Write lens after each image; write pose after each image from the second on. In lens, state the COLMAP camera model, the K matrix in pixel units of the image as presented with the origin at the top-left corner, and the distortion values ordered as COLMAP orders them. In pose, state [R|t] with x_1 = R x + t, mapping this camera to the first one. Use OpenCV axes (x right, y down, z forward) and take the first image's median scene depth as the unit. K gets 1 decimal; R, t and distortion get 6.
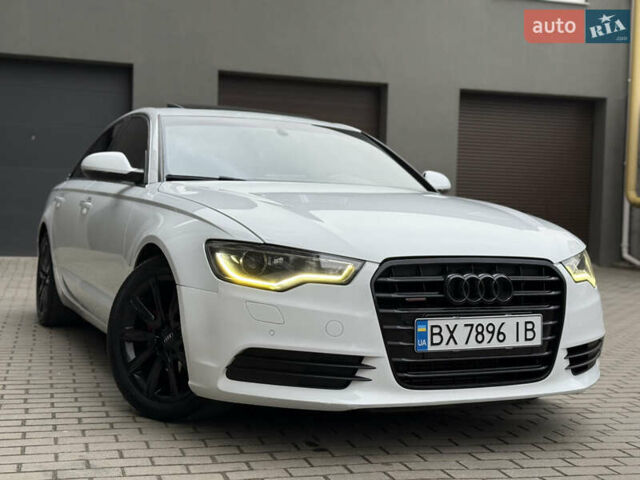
lens RADIAL K [[877.7, 0, 320.0], [0, 877.7, 240.0], [0, 0, 1]] dist [0.130311, 0.020964]
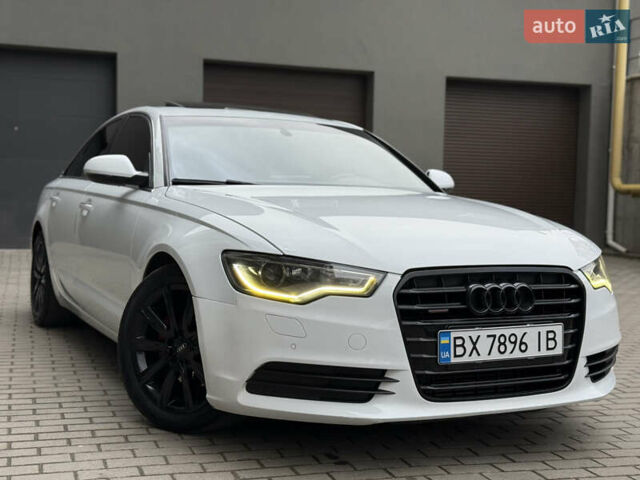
lens RADIAL K [[877.7, 0, 320.0], [0, 877.7, 240.0], [0, 0, 1]] dist [0.130311, 0.020964]
pose [[0.999705, -0.008014, 0.022941, -0.043554], [0.007604, 0.999811, 0.017911, -0.029102], [-0.023081, -0.017731, 0.999576, 0.015828]]
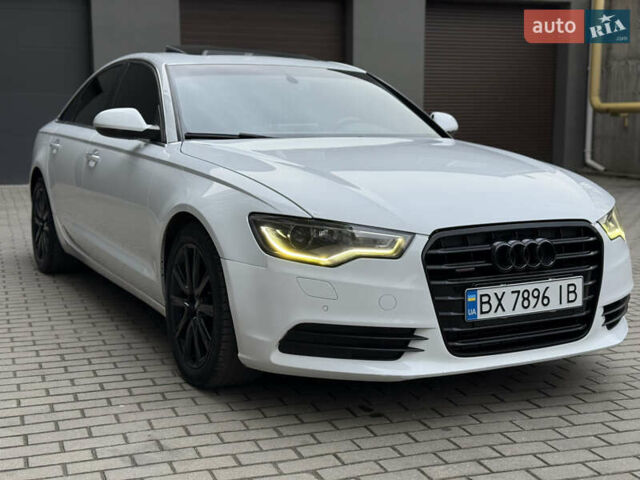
lens RADIAL K [[877.7, 0, 320.0], [0, 877.7, 240.0], [0, 0, 1]] dist [0.130311, 0.020964]
pose [[0.998365, -0.032230, 0.047210, -0.099065], [0.027021, 0.993882, 0.107088, -0.075374], [-0.050373, -0.105637, 0.993128, 0.005021]]
